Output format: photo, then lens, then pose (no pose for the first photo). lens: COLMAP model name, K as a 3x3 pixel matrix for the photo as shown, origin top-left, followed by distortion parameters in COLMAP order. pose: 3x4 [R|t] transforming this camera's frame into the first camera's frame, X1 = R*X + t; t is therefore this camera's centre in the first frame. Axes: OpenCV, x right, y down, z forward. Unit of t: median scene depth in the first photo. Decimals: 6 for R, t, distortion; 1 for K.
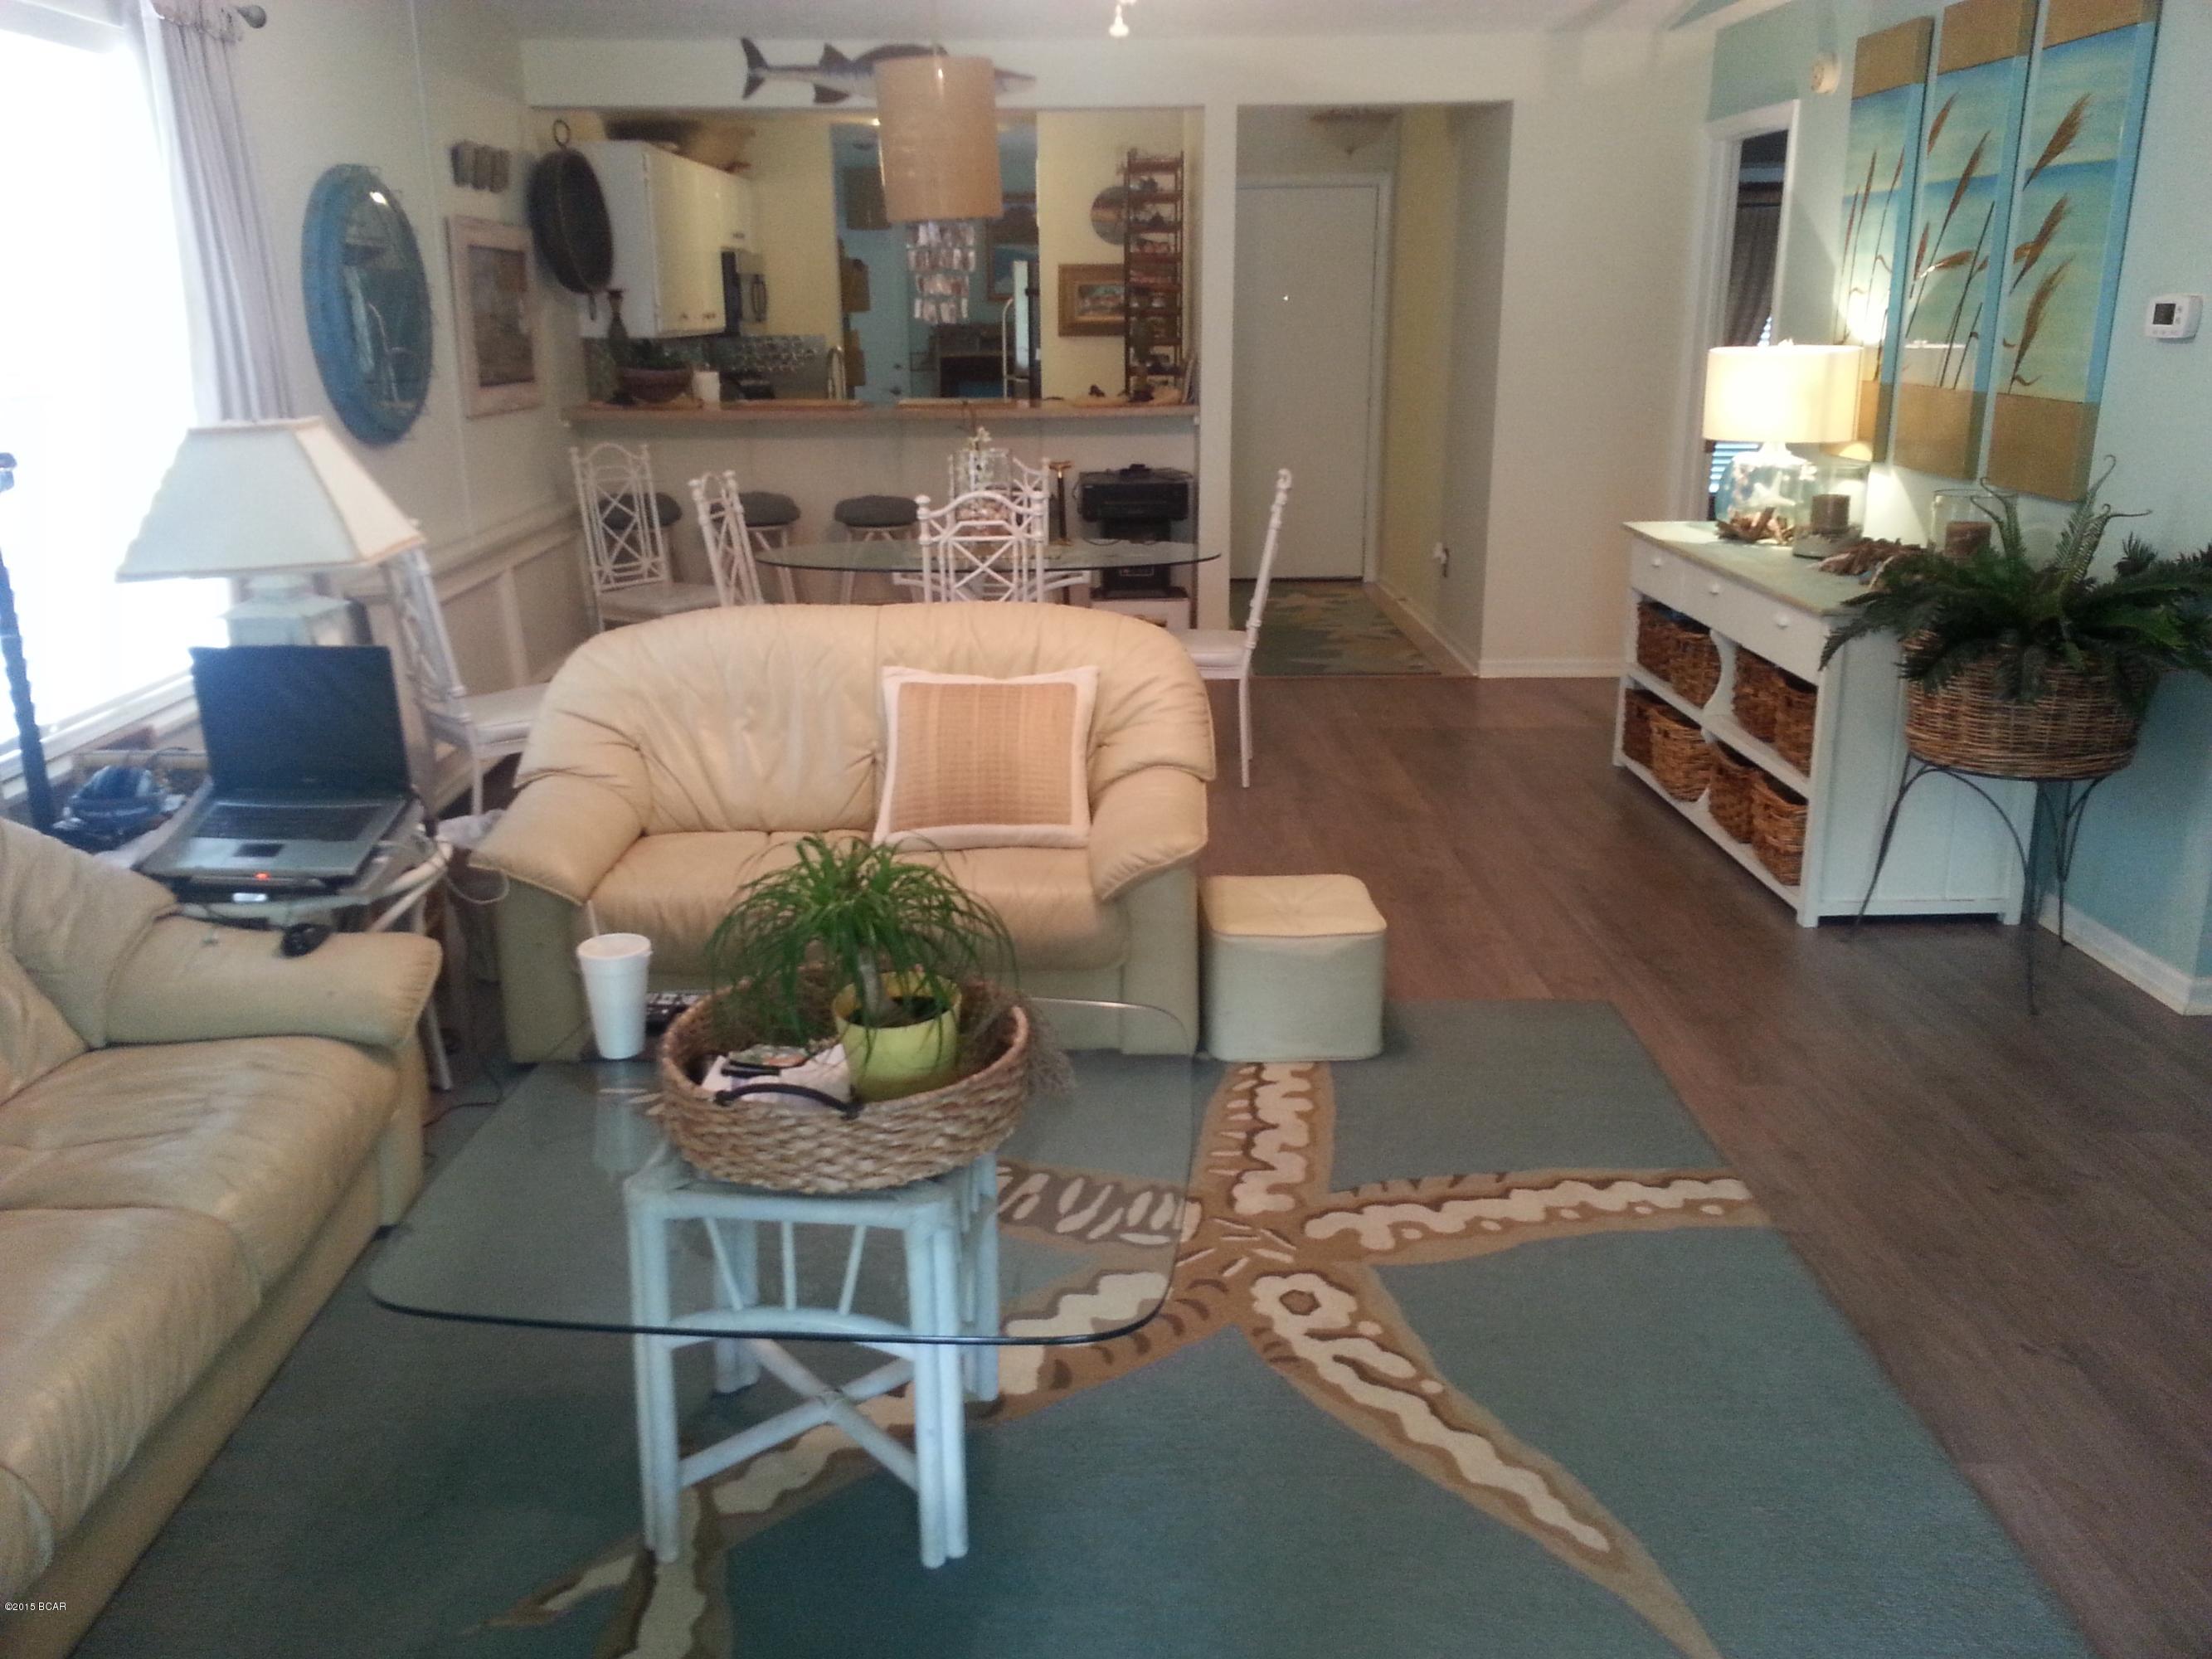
lens RADIAL K [[1750.6, 0, 1099.4], [0, 1750.6, 833.0], [0, 0, 1]] dist [0.052182, -0.087978]
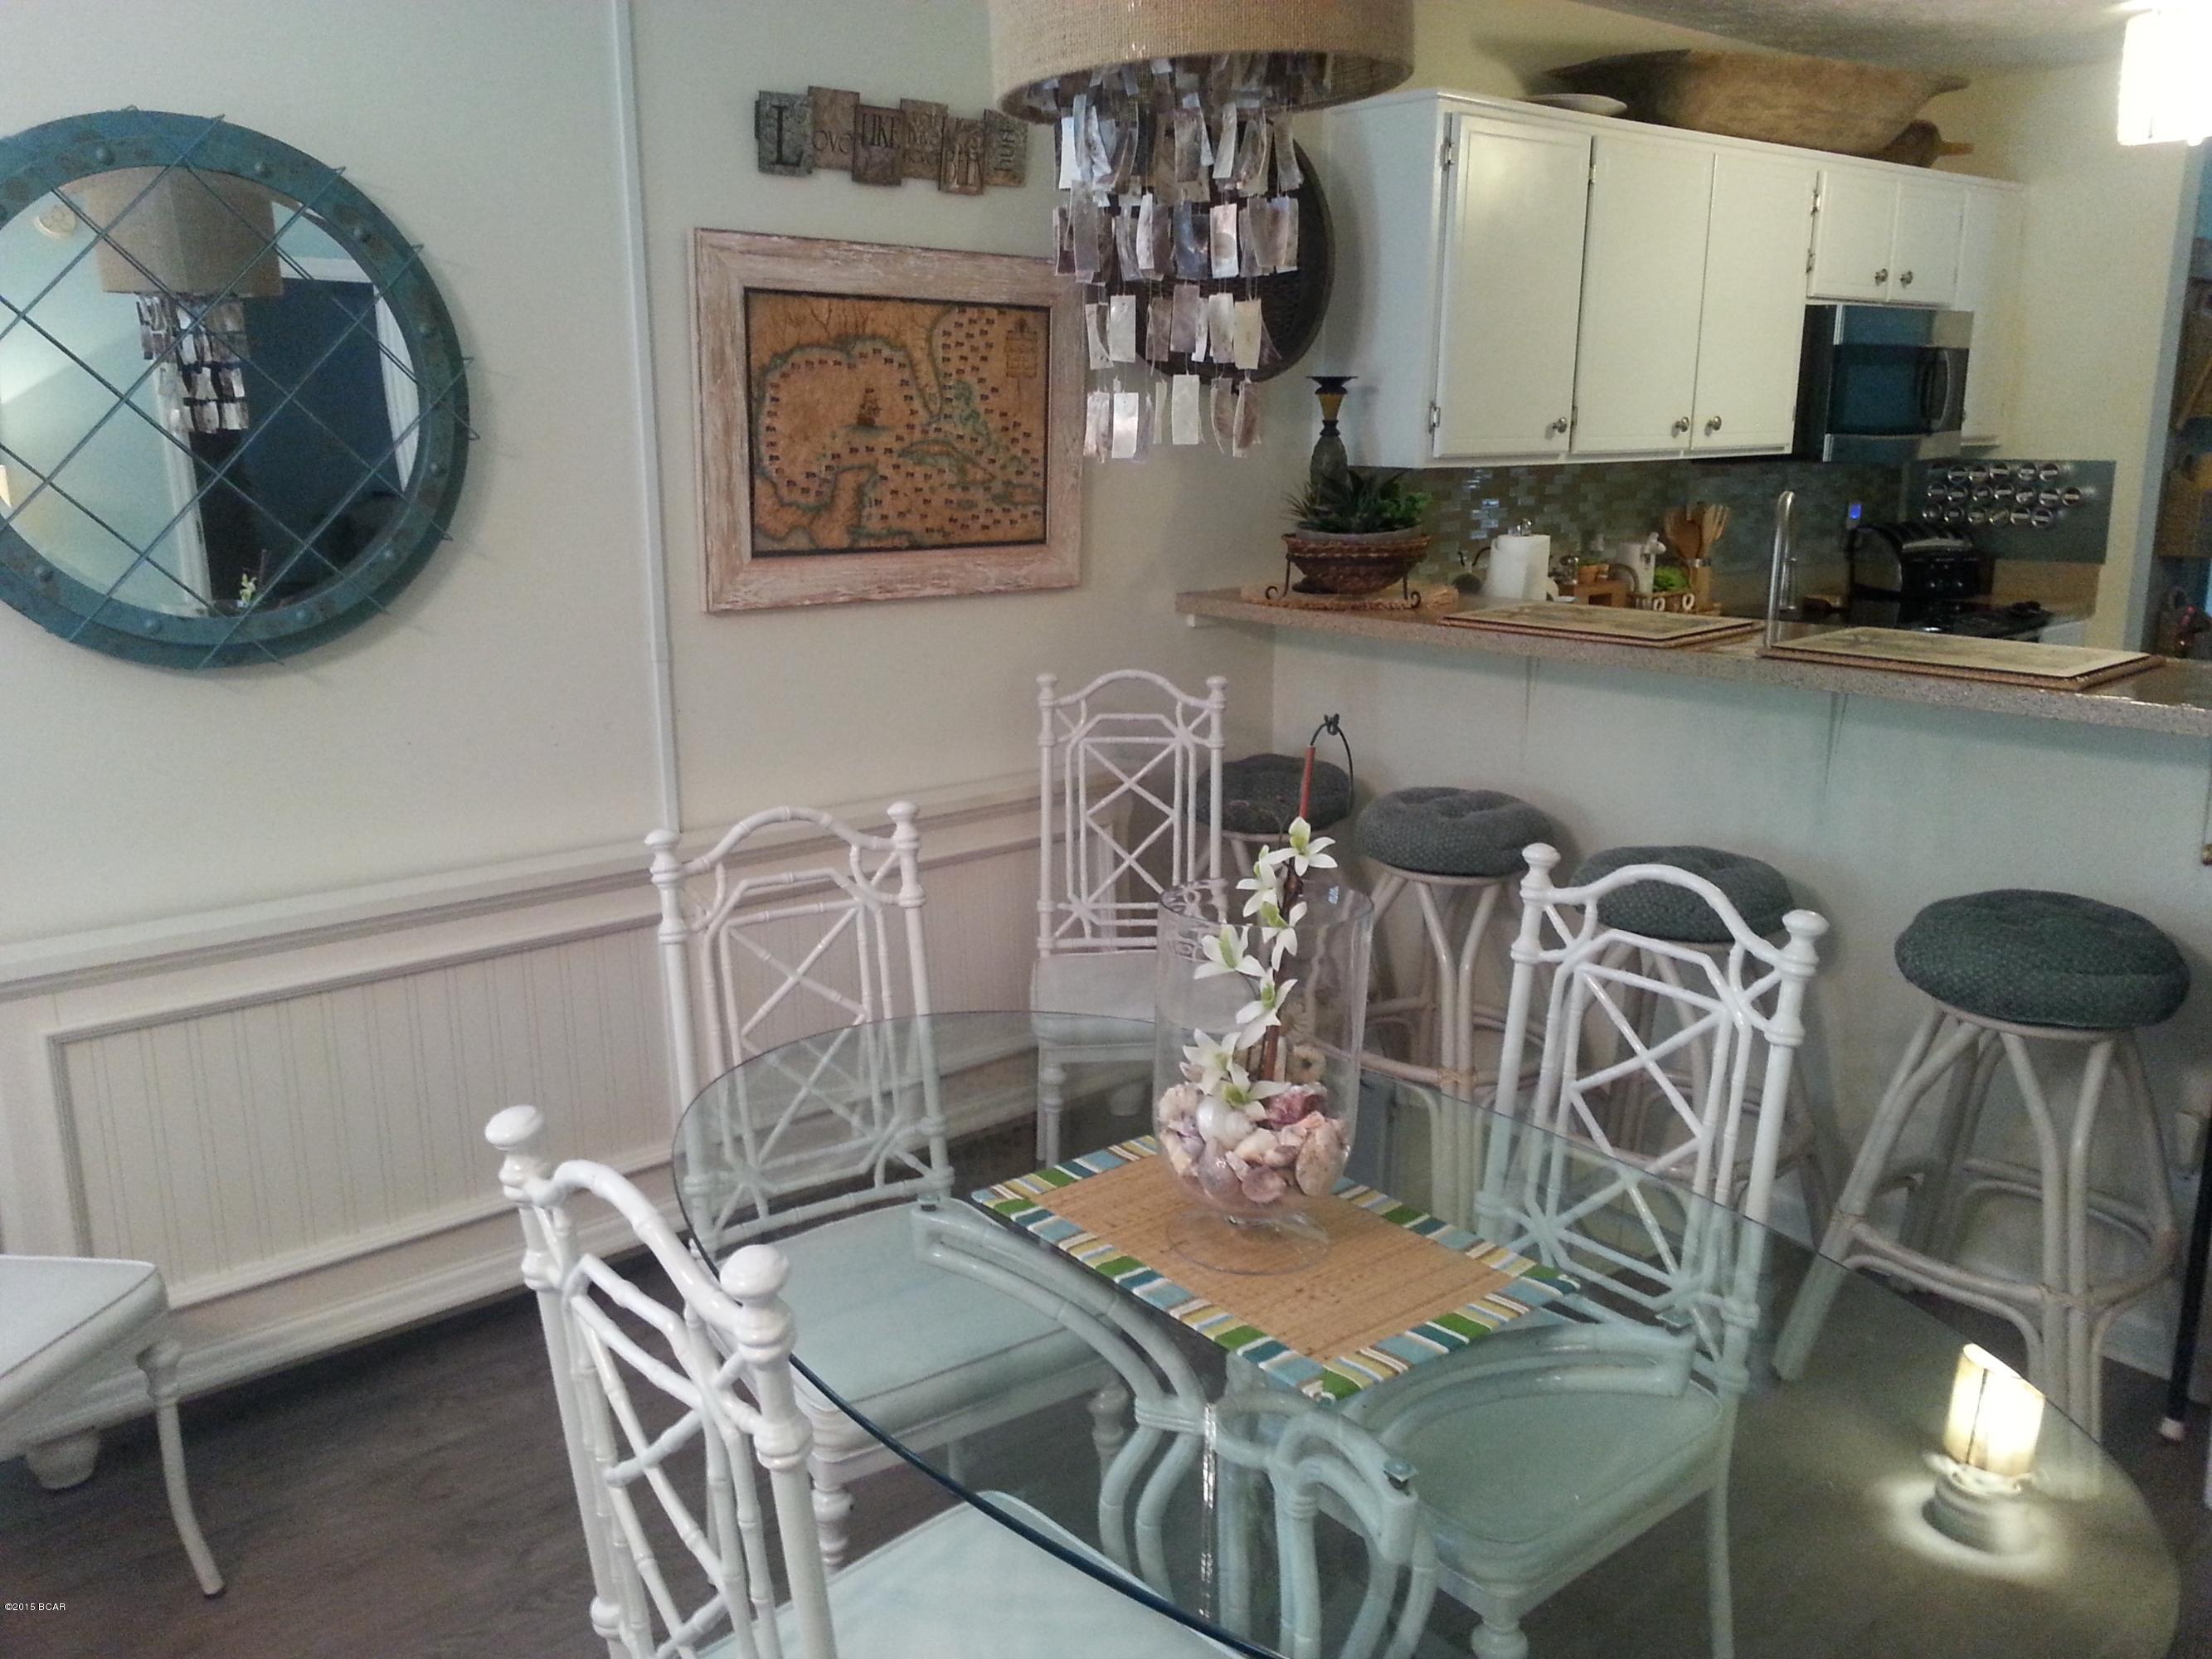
lens RADIAL K [[1750.6, 0, 1072.5], [0, 1750.6, 823.4], [0, 0, 1]] dist [0.052182, -0.087978]
pose [[0.620821, 0.185140, -0.761777, 0.102465], [-0.230314, 0.971906, 0.048512, -0.195548], [0.749357, 0.145330, 0.646021, 0.653104]]
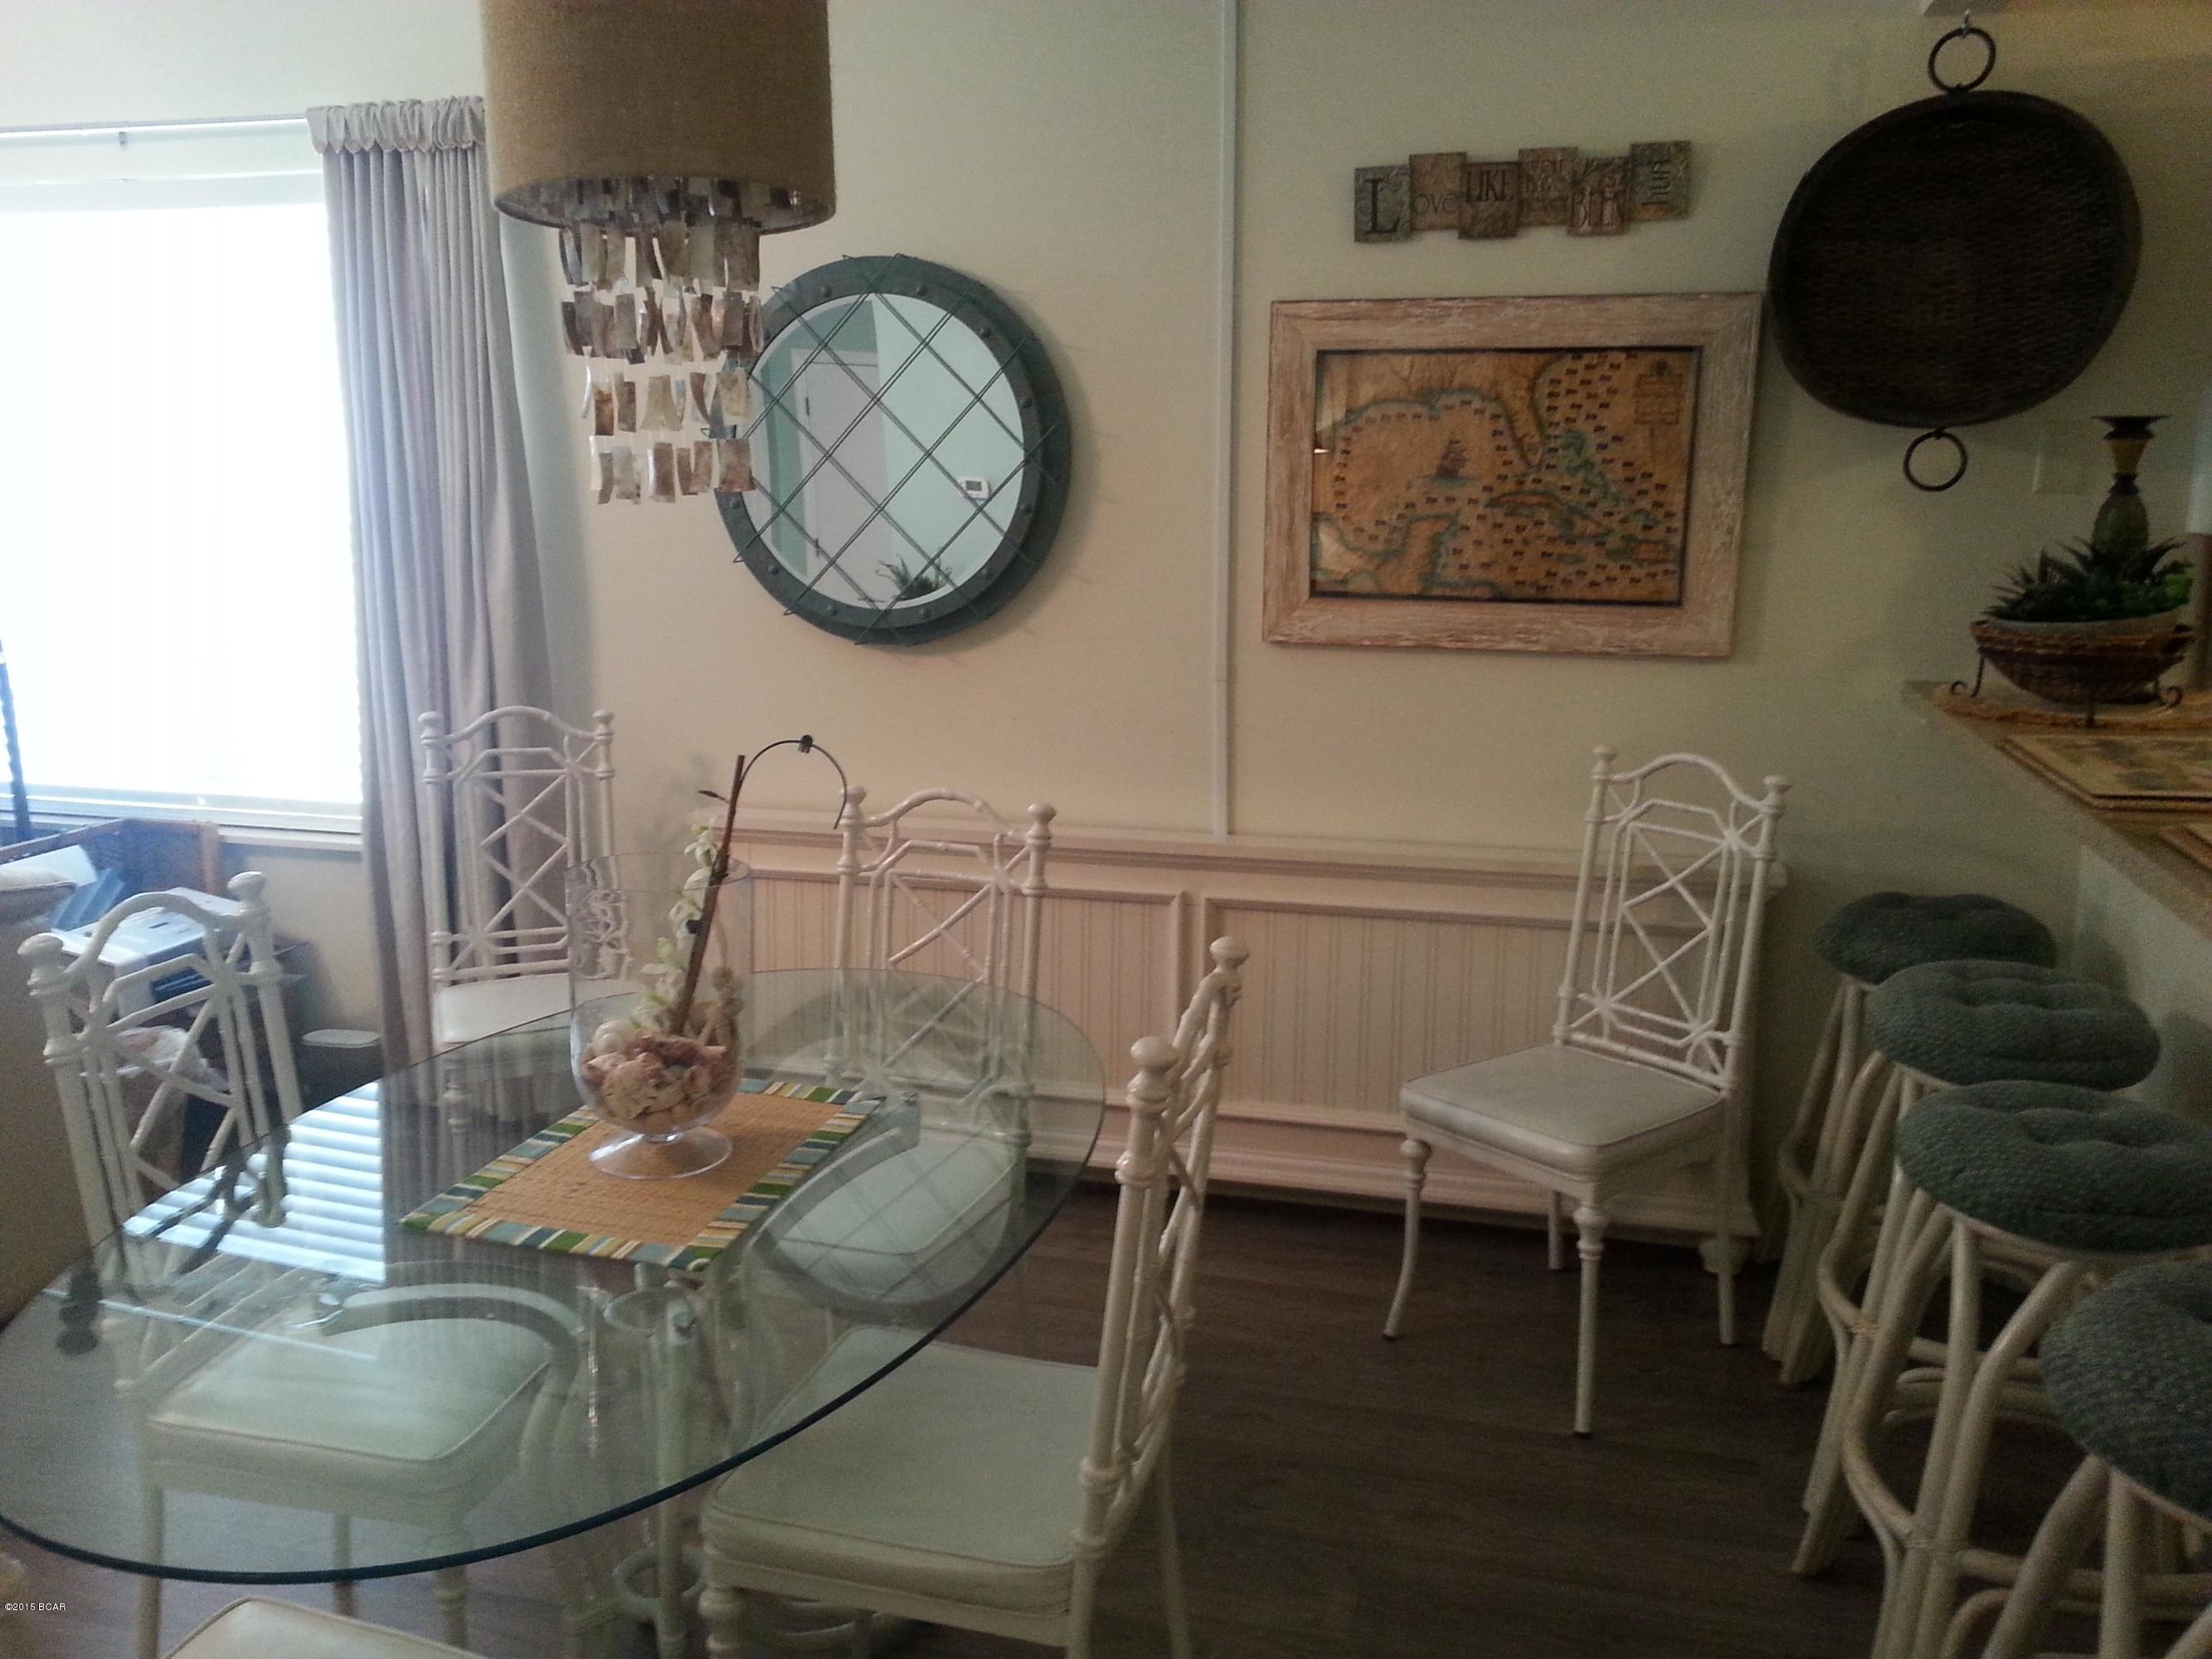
lens RADIAL K [[1750.6, 0, 1064.1], [0, 1750.6, 807.4], [0, 0, 1]] dist [0.052182, -0.087978]
pose [[-0.280194, 0.204030, -0.938010, 0.185317], [-0.271597, 0.920376, 0.281324, -0.286578], [0.920720, 0.333586, -0.202470, 0.930320]]
